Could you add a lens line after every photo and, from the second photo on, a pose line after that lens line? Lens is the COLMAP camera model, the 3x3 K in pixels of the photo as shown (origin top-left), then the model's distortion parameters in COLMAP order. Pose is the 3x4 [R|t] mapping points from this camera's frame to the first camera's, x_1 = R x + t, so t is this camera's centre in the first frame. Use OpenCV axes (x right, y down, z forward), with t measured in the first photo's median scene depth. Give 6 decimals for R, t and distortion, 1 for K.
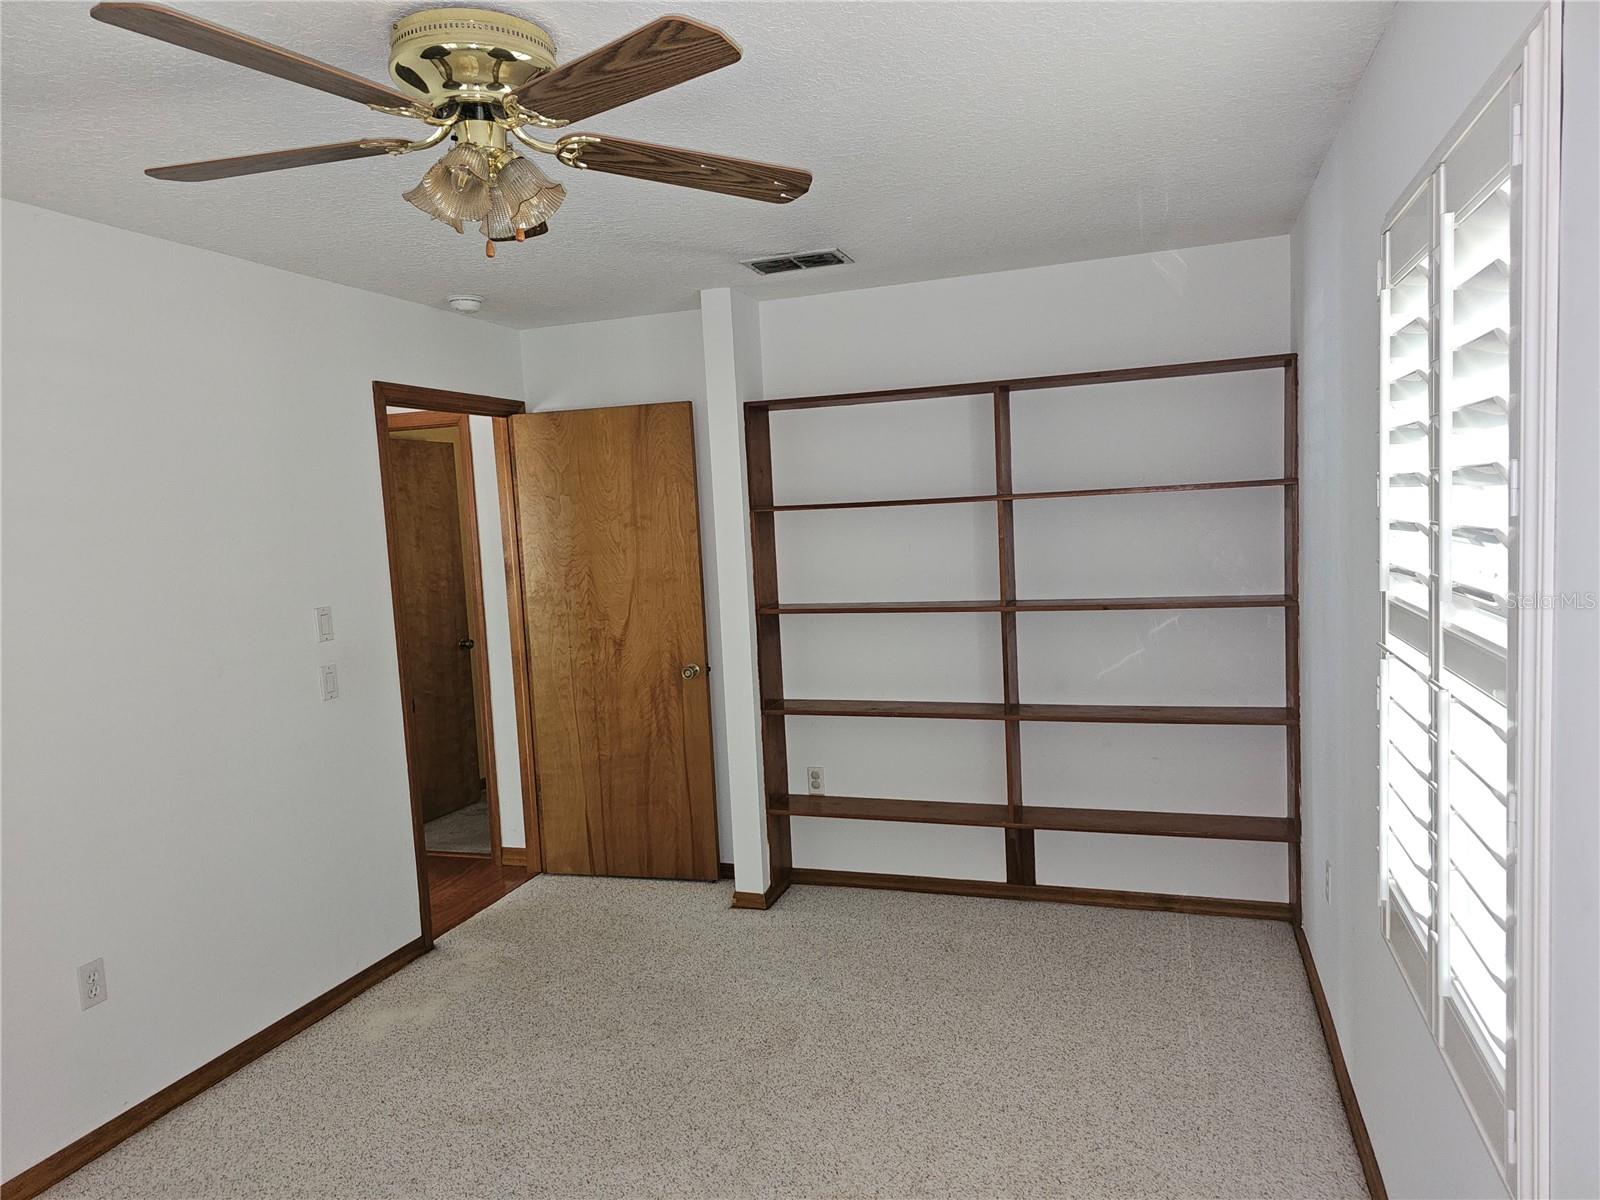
lens RADIAL K [[1083.7, 0, 800.0], [0, 1083.7, 600.0], [0, 0, 1]] dist [0.000631, -0.000027]
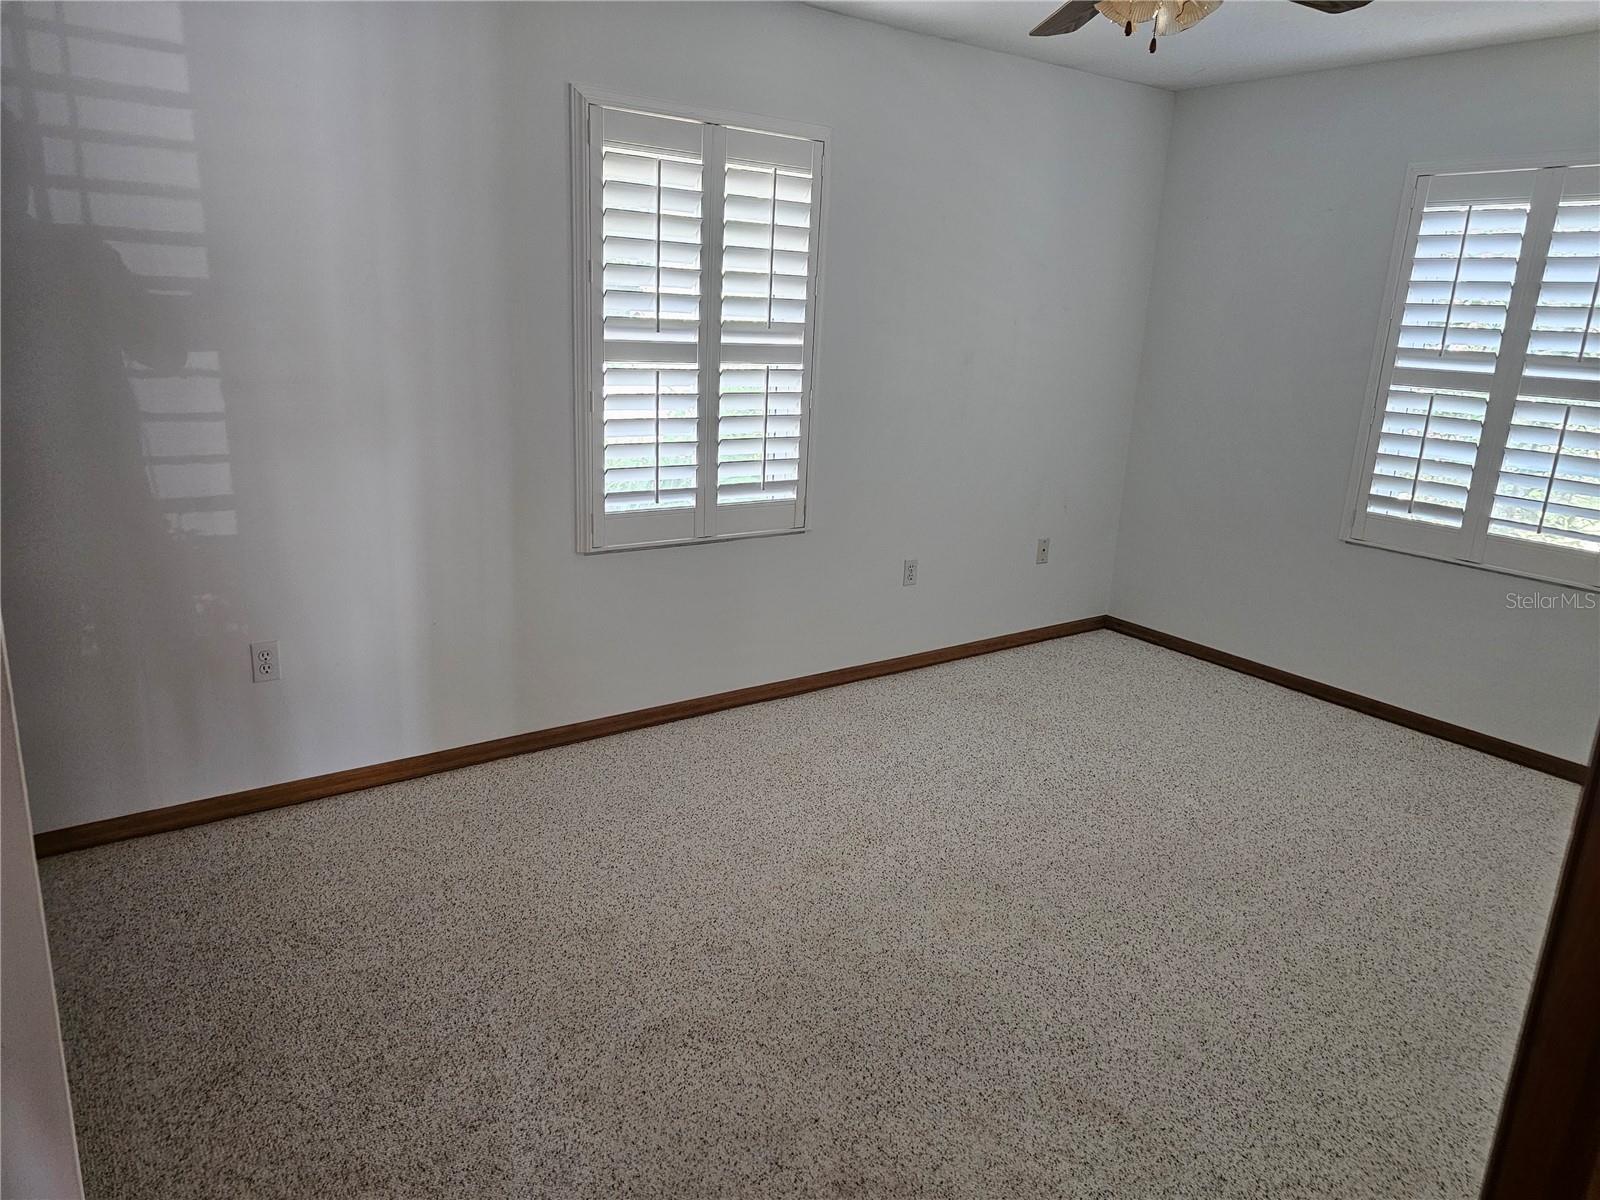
lens RADIAL K [[1083.7, 0, 800.0], [0, 1083.7, 600.0], [0, 0, 1]] dist [0.000631, -0.000027]
pose [[-0.820556, -0.139408, 0.554305, -0.518345], [0.041049, 0.952921, 0.300428, -0.082336], [-0.570091, 0.269272, -0.776202, 1.682753]]
